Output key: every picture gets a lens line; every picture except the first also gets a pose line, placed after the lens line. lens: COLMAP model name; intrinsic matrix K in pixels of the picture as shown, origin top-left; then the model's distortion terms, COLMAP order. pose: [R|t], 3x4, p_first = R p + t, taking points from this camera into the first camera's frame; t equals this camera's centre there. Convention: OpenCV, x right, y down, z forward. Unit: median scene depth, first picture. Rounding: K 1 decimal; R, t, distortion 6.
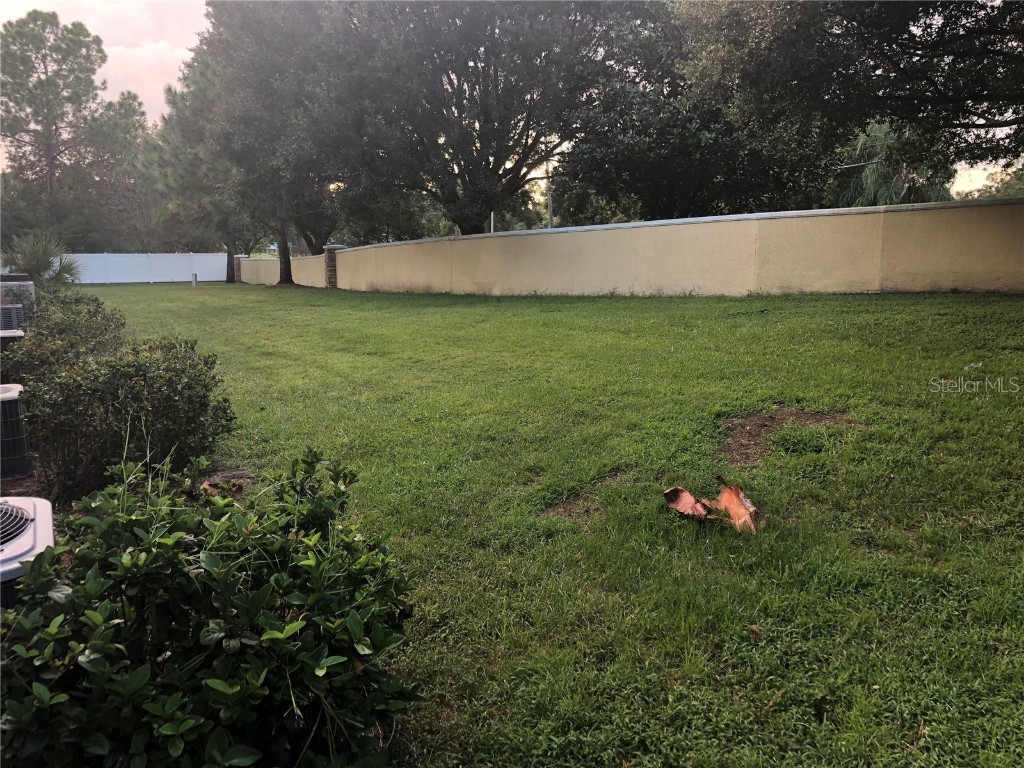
lens RADIAL K [[826.8, 0, 512.0], [0, 826.8, 384.0], [0, 0, 1]] dist [-0.000651, 0.004570]
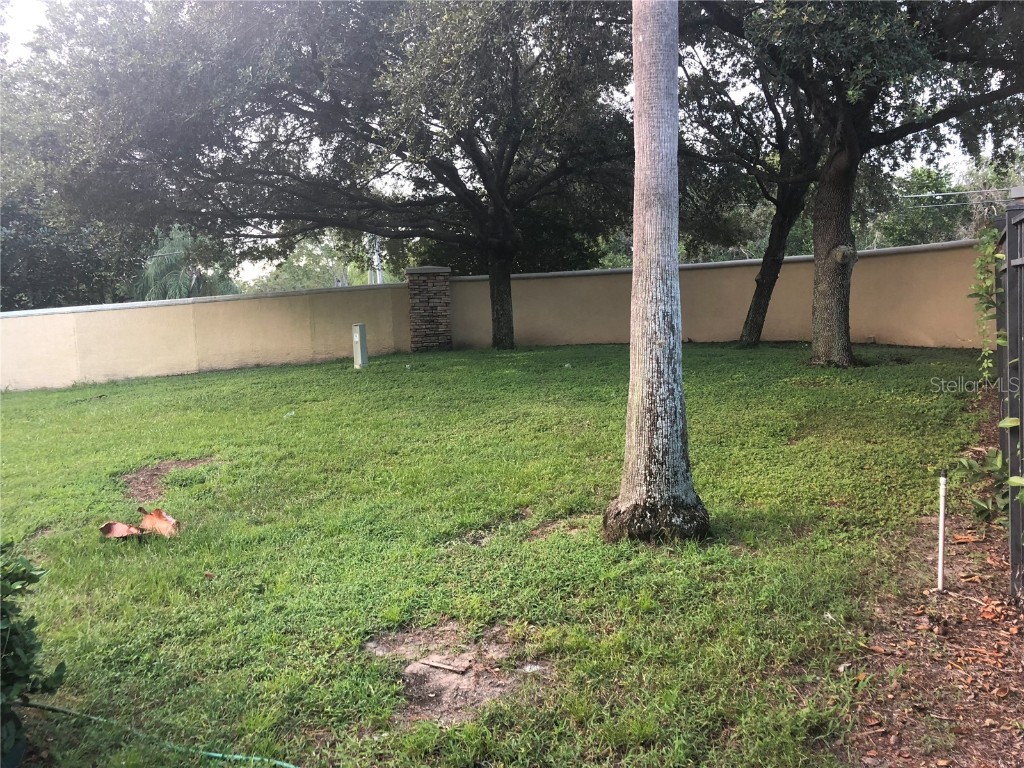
lens RADIAL K [[826.8, 0, 512.0], [0, 826.8, 384.0], [0, 0, 1]] dist [-0.000651, 0.004570]
pose [[0.693867, -0.089643, 0.714502, -0.079293], [0.163273, 0.985965, -0.034856, 0.017587], [-0.701349, 0.140844, 0.698765, -0.111914]]
